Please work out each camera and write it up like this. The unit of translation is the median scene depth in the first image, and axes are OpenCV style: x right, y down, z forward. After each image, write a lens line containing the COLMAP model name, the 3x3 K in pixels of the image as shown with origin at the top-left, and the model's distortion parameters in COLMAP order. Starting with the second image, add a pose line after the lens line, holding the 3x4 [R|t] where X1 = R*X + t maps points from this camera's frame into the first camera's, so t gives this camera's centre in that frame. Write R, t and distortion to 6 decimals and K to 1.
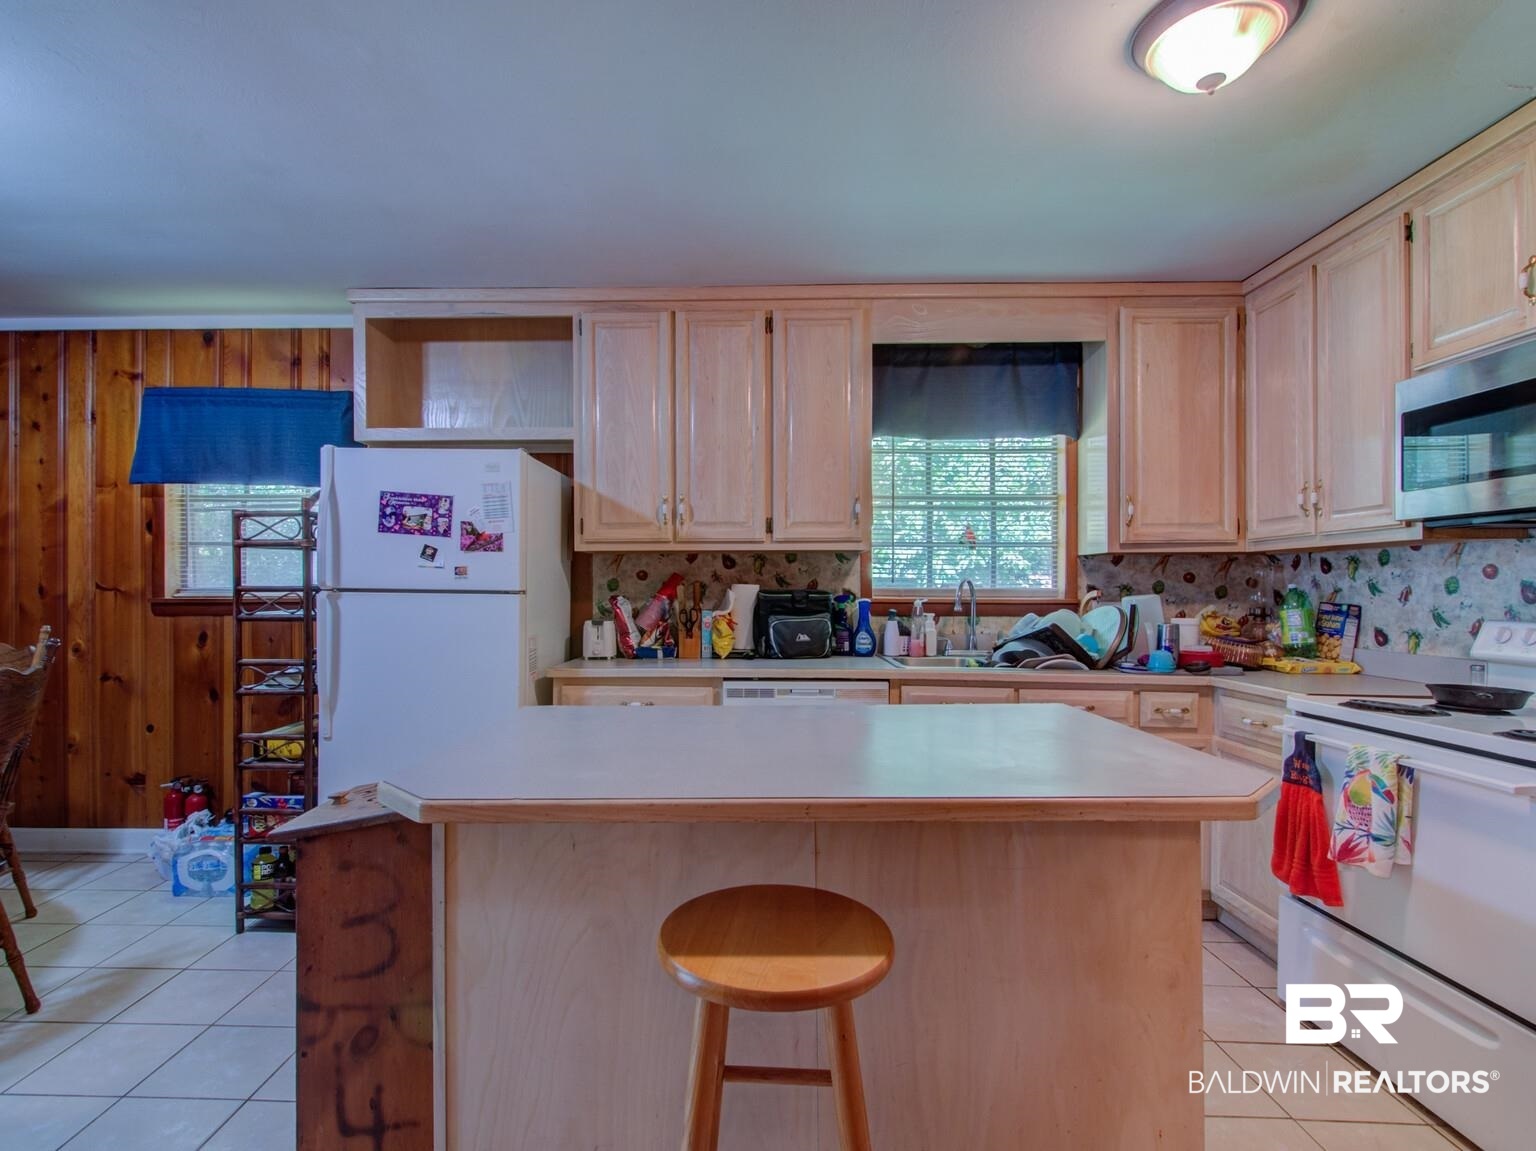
lens RADIAL K [[762.4, 0, 725.2], [0, 762.4, 582.8], [0, 0, 1]] dist [0.003598, -0.000120]
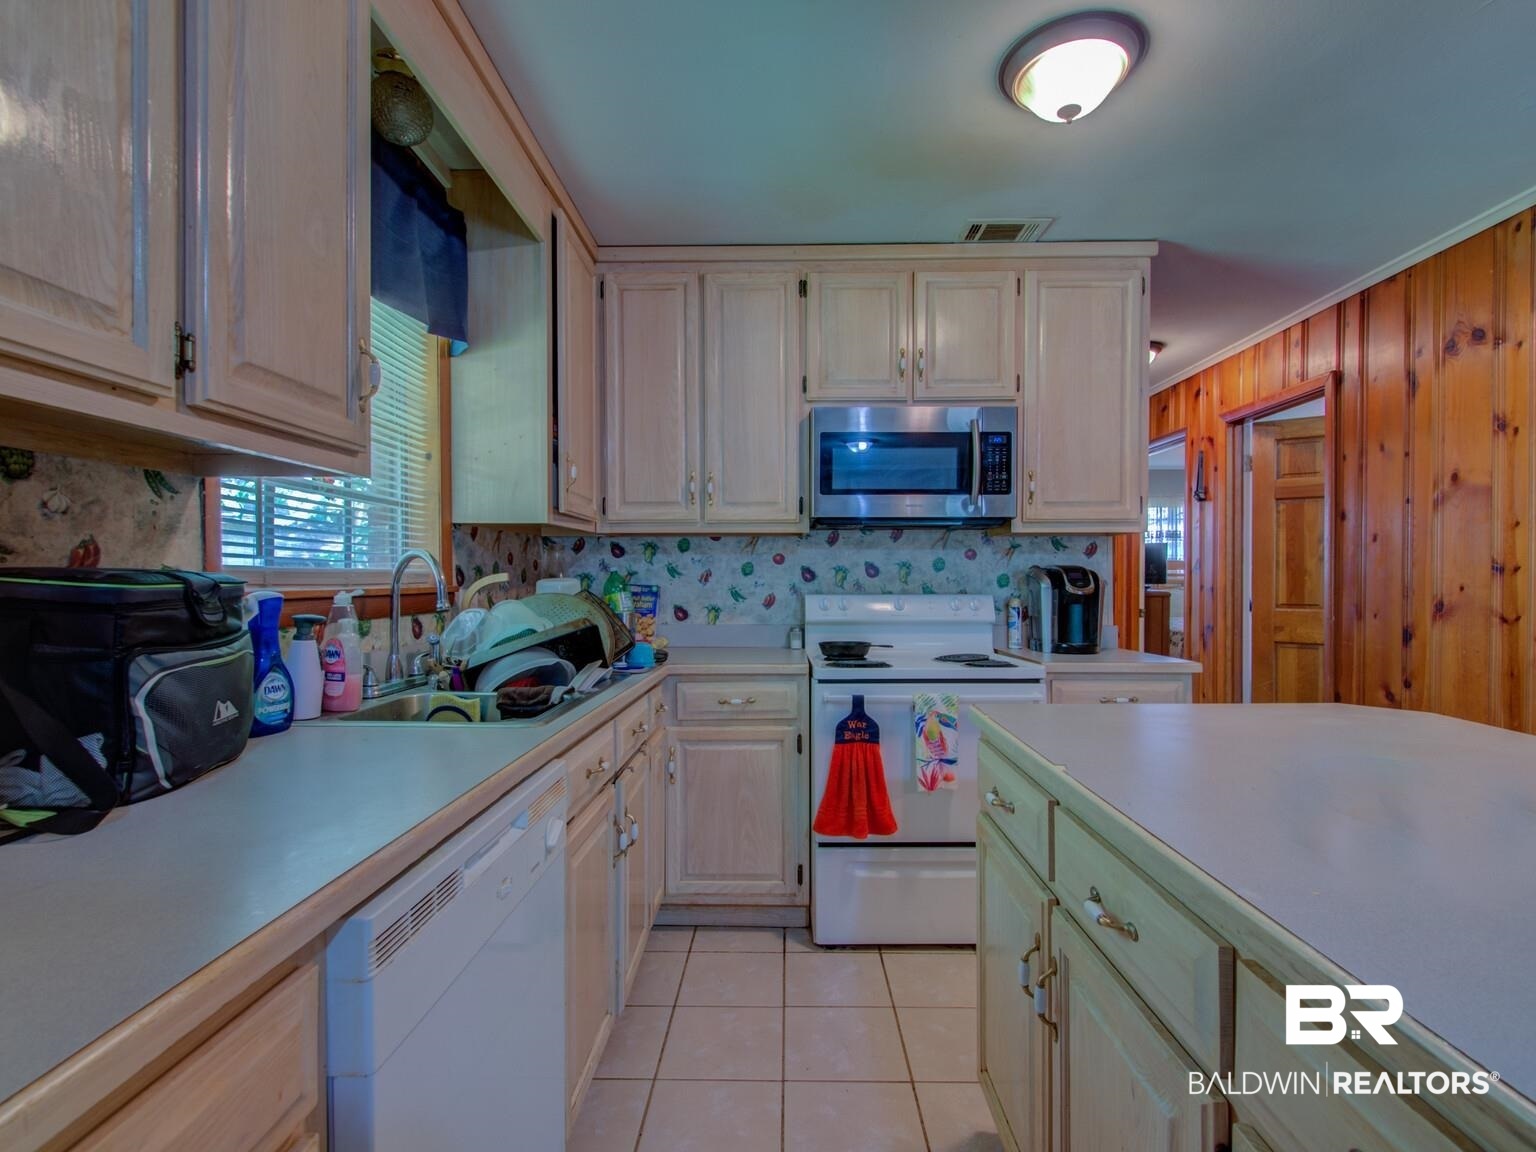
lens RADIAL K [[734.5, 0, 769.6], [0, 734.5, 580.9], [0, 0, 1]] dist [-0.002029, -0.000345]
pose [[-0.002689, -0.007545, 0.999968, -0.232508], [-0.006536, 0.999950, 0.007527, 0.011120], [-0.999975, -0.006516, -0.002738, 0.768933]]
